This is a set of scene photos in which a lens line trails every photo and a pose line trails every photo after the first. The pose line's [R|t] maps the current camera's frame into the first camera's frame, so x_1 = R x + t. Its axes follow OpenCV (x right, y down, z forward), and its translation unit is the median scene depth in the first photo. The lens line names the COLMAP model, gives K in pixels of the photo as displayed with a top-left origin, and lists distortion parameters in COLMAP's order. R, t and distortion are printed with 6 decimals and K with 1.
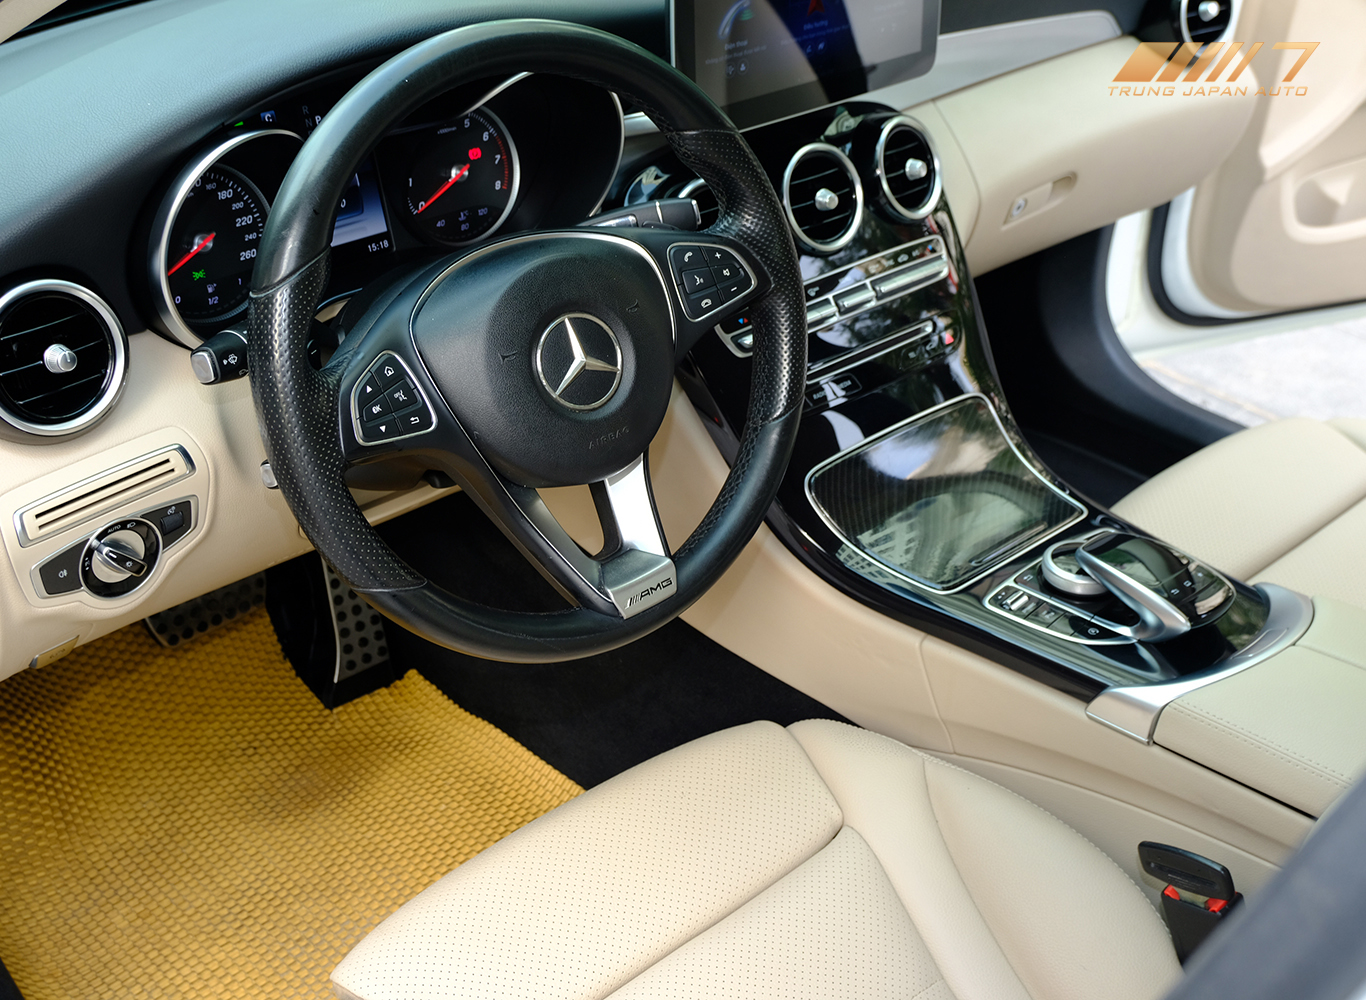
lens RADIAL K [[1688.5, 0, 682.9], [0, 1688.5, 495.4], [0, 0, 1]] dist [-0.019846, 0.000000]
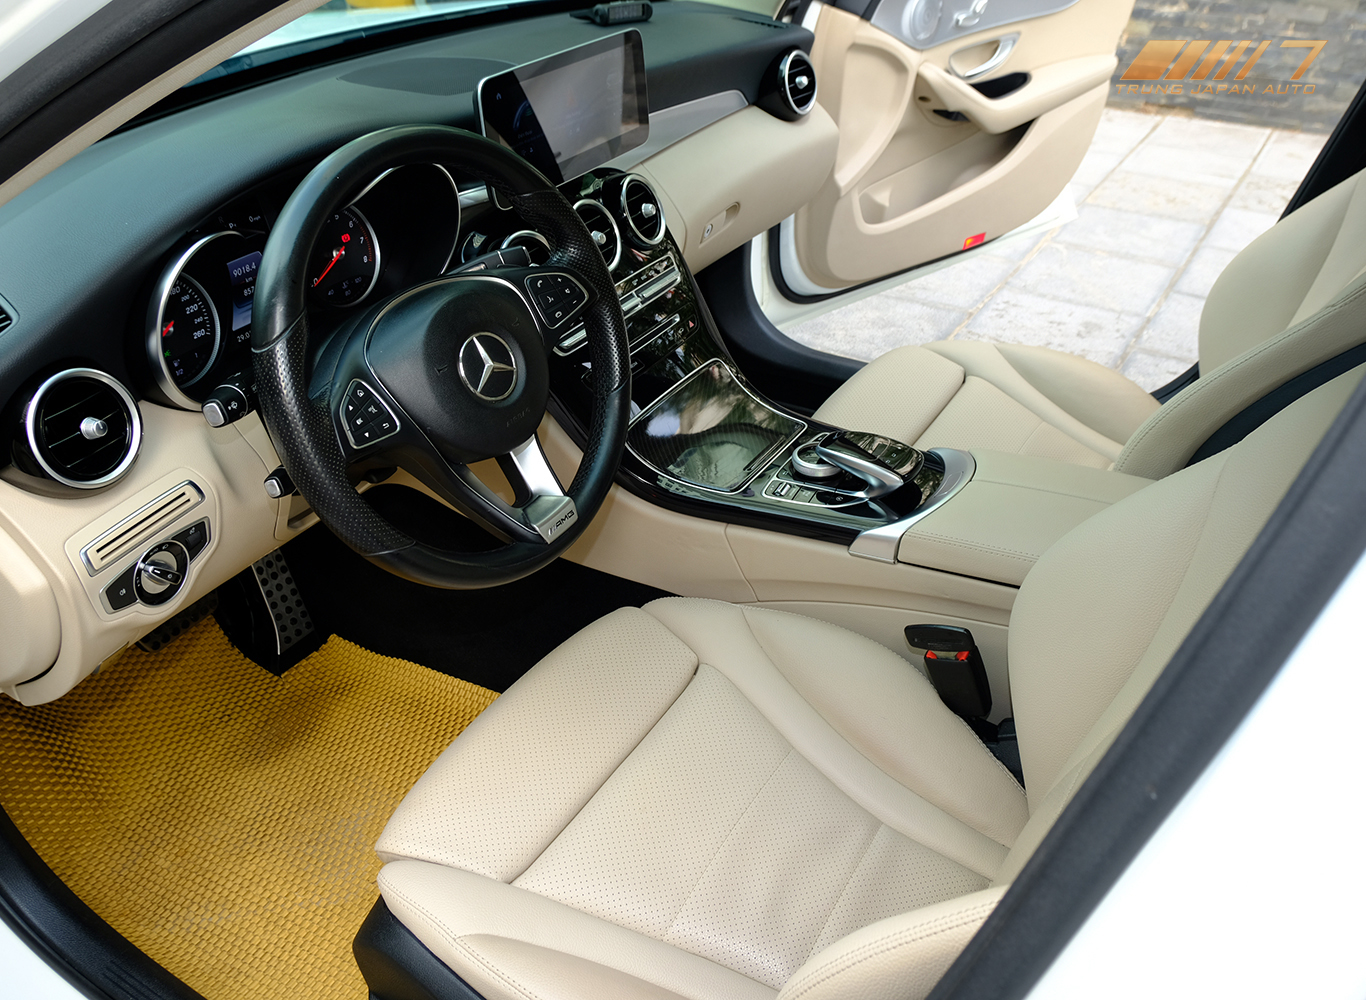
lens RADIAL K [[1210.6, 0, 681.6], [0, 1210.6, 502.5], [0, 0, 1]] dist [-0.018182, -0.012742]
pose [[0.956744, -0.184920, 0.224601, -0.118289], [0.180599, 0.982750, 0.039819, 0.015191], [-0.228090, 0.002466, 0.973637, -0.002623]]
